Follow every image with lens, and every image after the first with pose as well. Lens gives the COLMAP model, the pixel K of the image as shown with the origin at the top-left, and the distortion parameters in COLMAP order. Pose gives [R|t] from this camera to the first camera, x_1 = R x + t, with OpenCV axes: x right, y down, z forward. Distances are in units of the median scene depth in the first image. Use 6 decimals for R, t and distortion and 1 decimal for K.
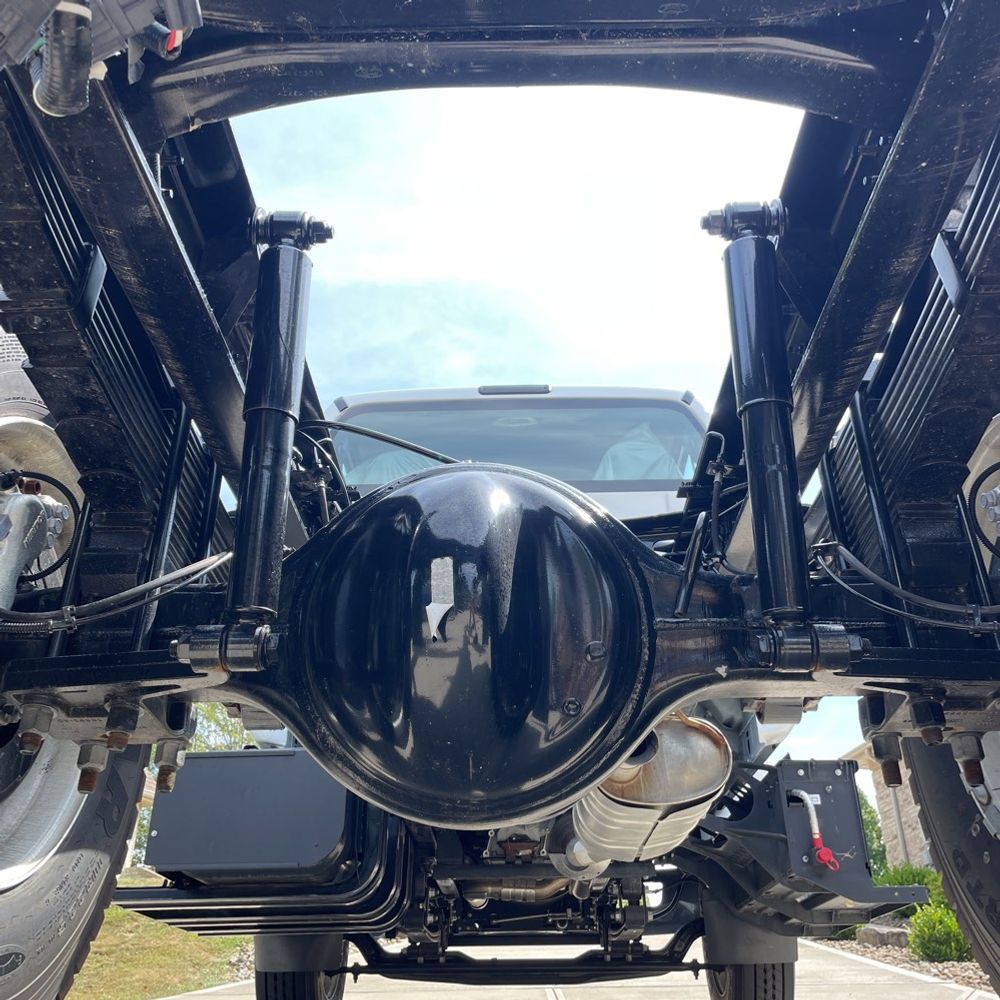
lens RADIAL K [[1010.2, 0, 506.6], [0, 1010.2, 501.6], [0, 0, 1]] dist [0.023897, 0.000000]
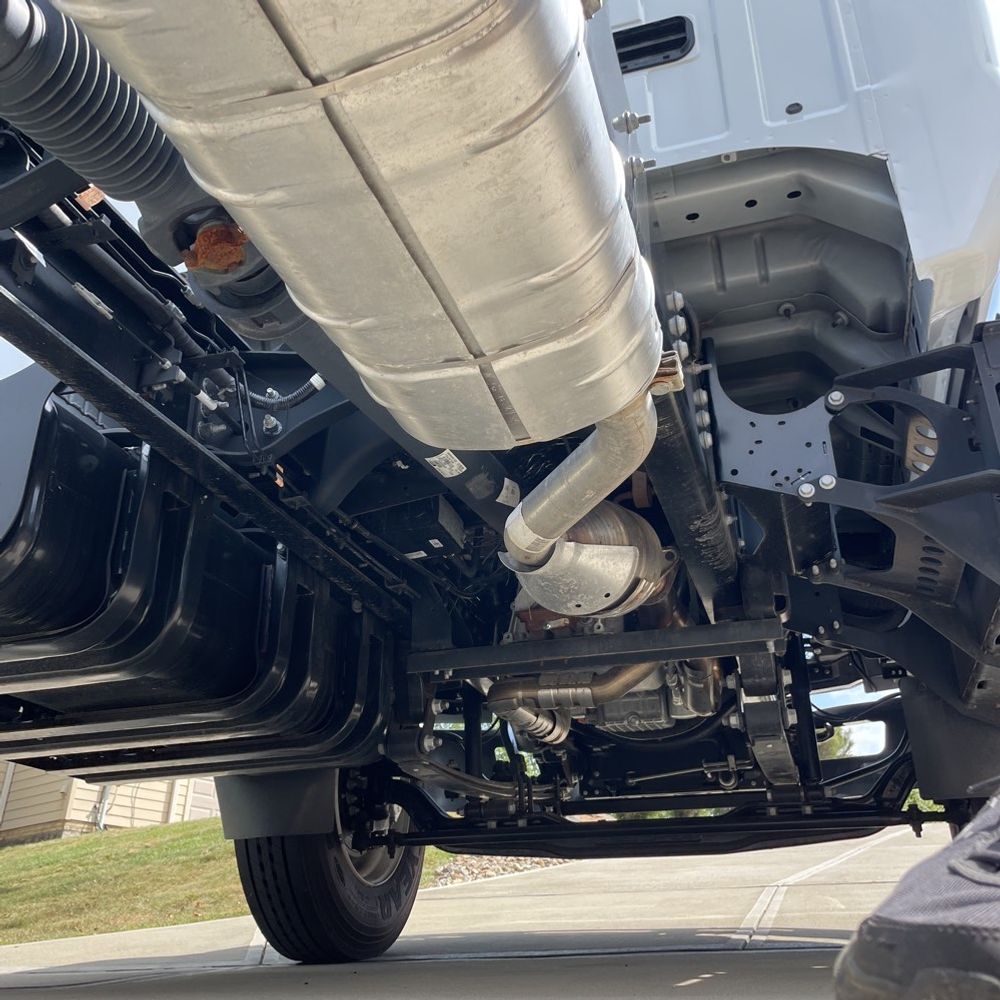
lens RADIAL K [[1010.2, 0, 502.4], [0, 1010.2, 500.5], [0, 0, 1]] dist [0.023897, 0.000000]
pose [[0.959088, -0.121604, -0.255663, 0.136579], [0.136409, 0.989807, 0.040930, 0.227722], [0.248080, -0.074130, 0.965899, 0.393201]]
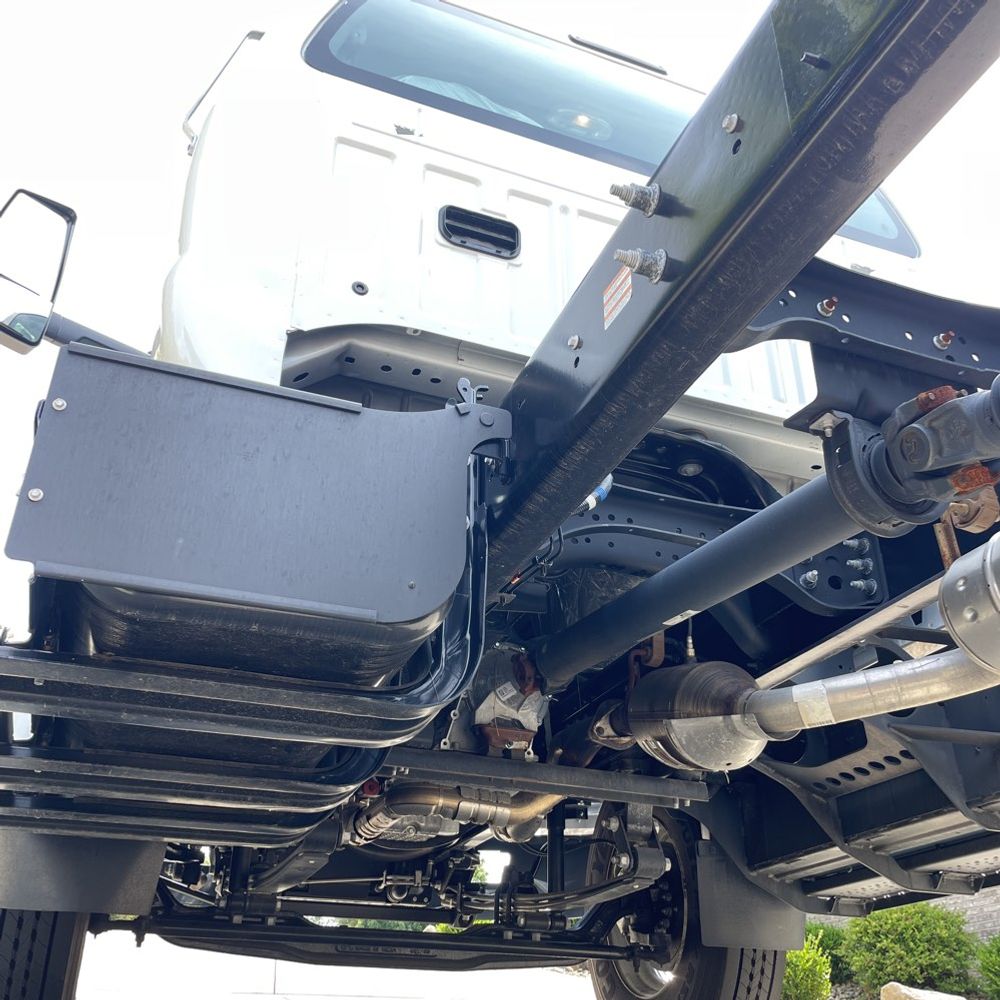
lens RADIAL K [[1010.2, 0, 500.1], [0, 1010.2, 500.0], [0, 0, 1]] dist [0.023897, 0.000000]
pose [[0.926588, 0.201554, 0.317506, -0.207732], [-0.192688, 0.979458, -0.059435, 0.218266], [-0.322963, -0.006108, 0.946392, 0.376278]]
